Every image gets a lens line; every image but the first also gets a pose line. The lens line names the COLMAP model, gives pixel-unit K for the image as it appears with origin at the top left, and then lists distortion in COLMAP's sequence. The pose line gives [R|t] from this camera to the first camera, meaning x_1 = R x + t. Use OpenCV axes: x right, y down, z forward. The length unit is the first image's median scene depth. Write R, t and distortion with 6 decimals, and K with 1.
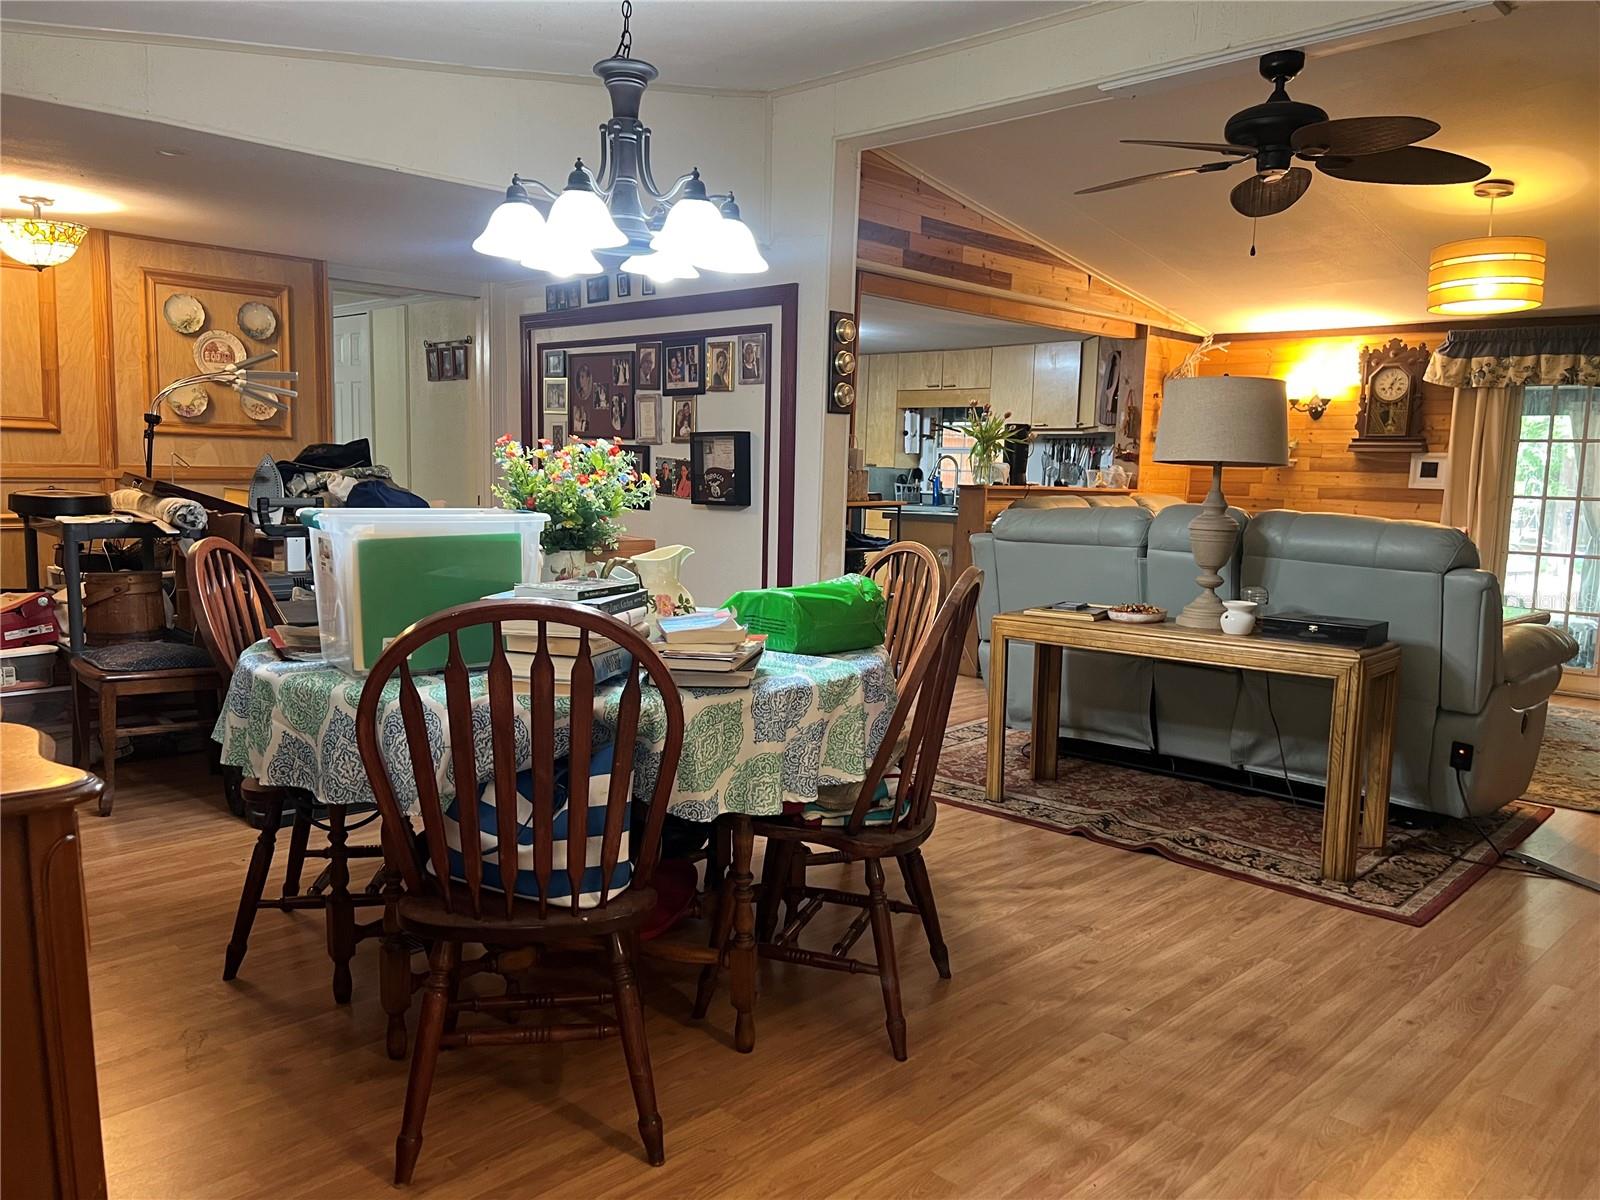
lens RADIAL K [[1193.0, 0, 828.6], [0, 1193.0, 604.7], [0, 0, 1]] dist [0.054116, -0.063544]
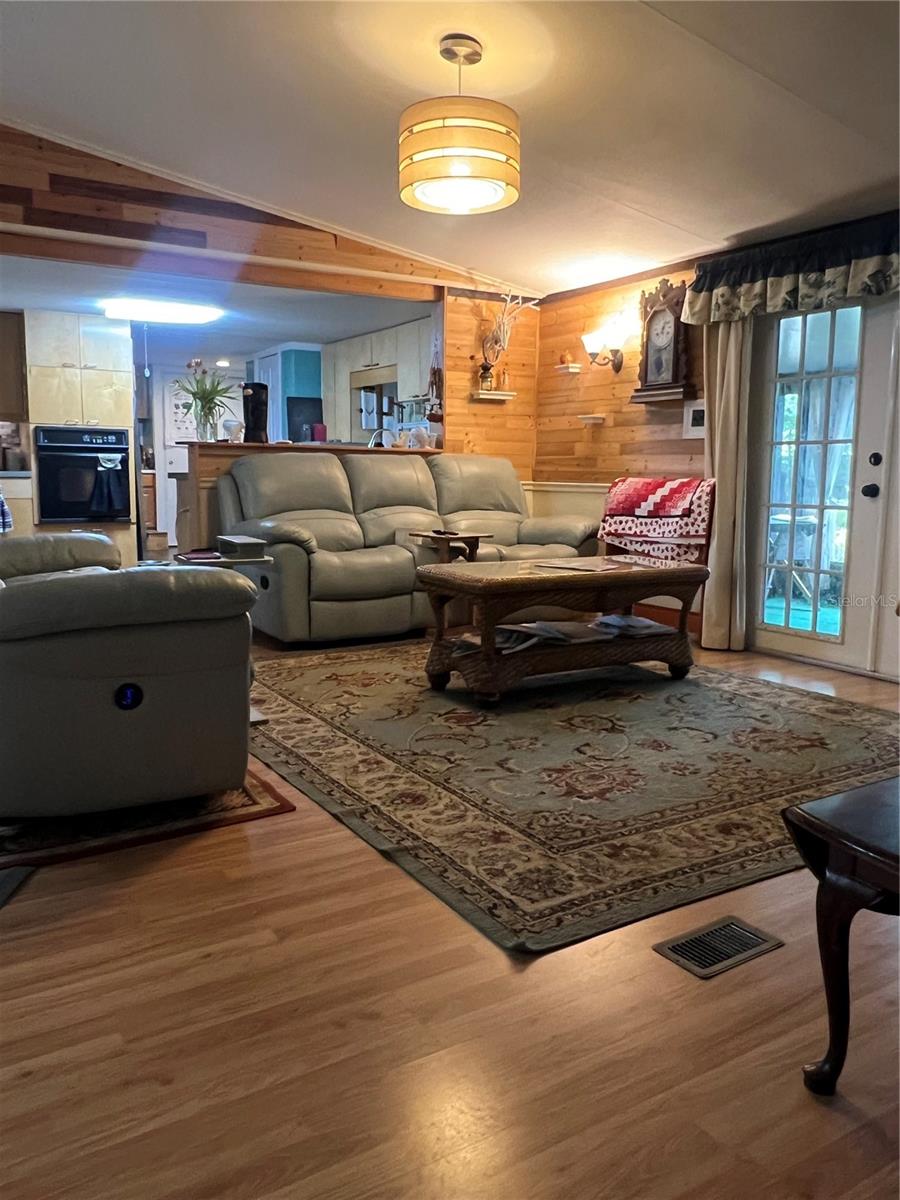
lens RADIAL K [[896.3, 0, 450.0], [0, 896.3, 600.0], [0, 0, 1]] dist [-0.002937, -0.000510]
pose [[0.962964, 0.023250, -0.268624, 0.499188], [-0.016216, 0.999466, 0.028376, 0.012756], [0.269141, -0.022969, 0.962827, 0.271522]]
